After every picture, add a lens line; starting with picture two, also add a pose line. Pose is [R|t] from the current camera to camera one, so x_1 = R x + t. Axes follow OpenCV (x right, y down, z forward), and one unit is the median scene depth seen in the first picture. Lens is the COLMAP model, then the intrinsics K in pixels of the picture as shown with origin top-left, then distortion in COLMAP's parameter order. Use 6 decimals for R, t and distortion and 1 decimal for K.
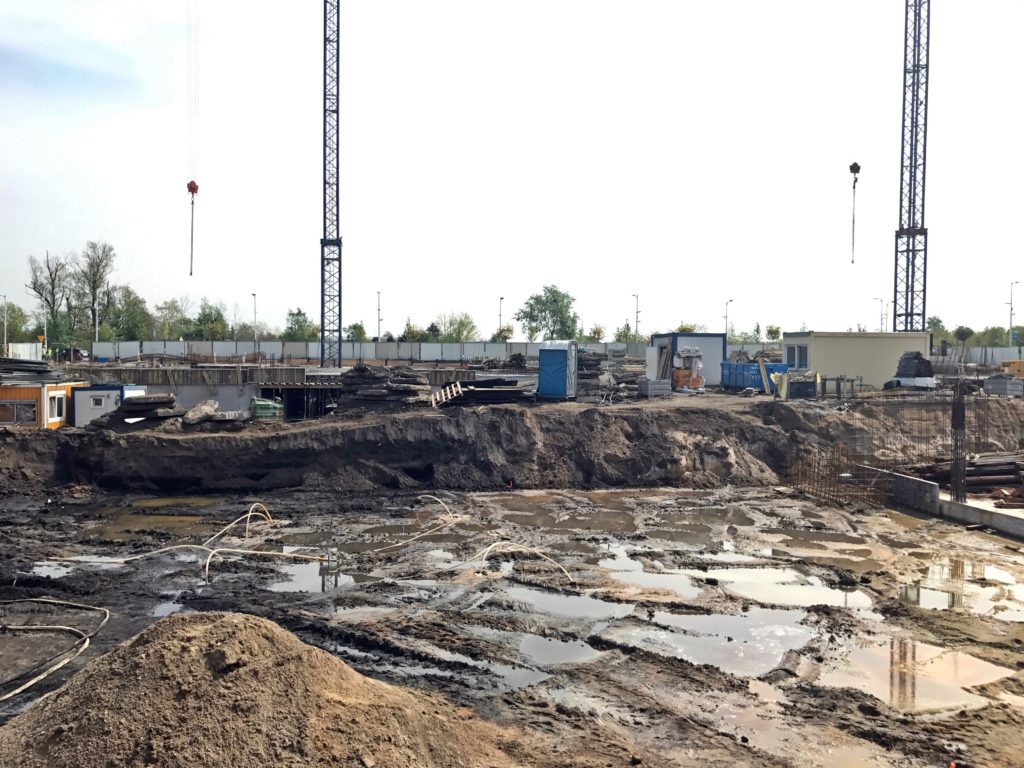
lens RADIAL K [[837.4, 0, 507.0], [0, 837.4, 379.3], [0, 0, 1]] dist [0.056049, -0.079305]
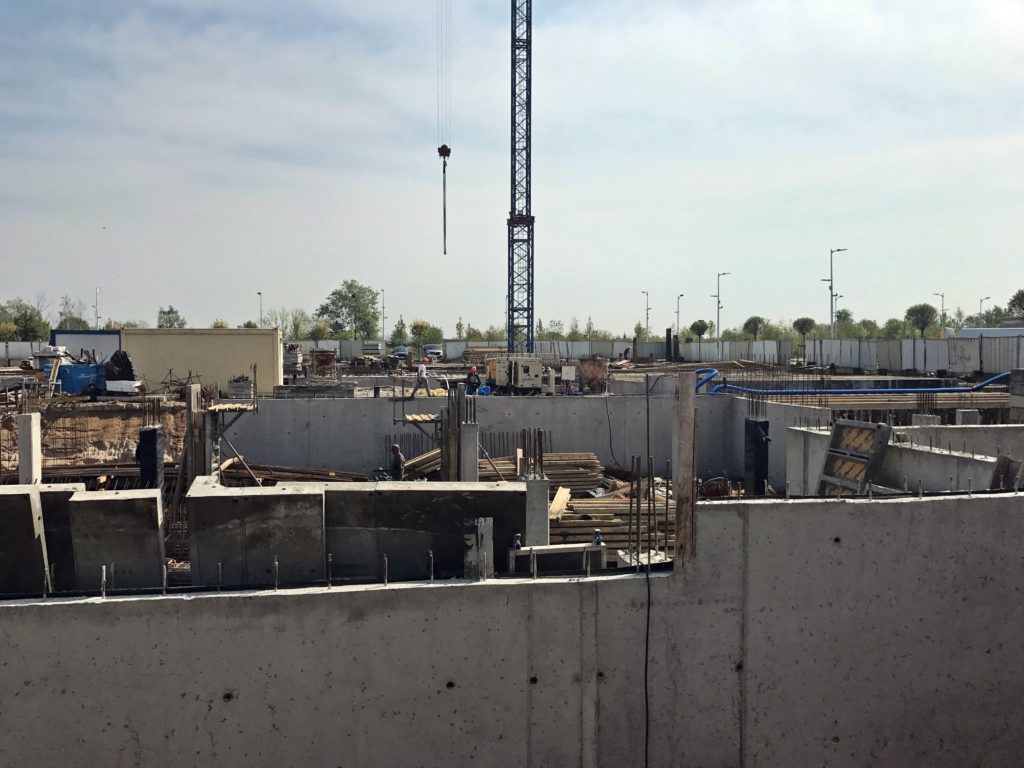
lens RADIAL K [[835.1, 0, 510.9], [0, 835.1, 388.1], [0, 0, 1]] dist [0.073557, -0.127008]
pose [[0.999966, -0.007299, 0.003752, 0.176373], [0.007244, 0.999872, 0.014278, -0.000683], [-0.003856, -0.014250, 0.999891, 0.024998]]
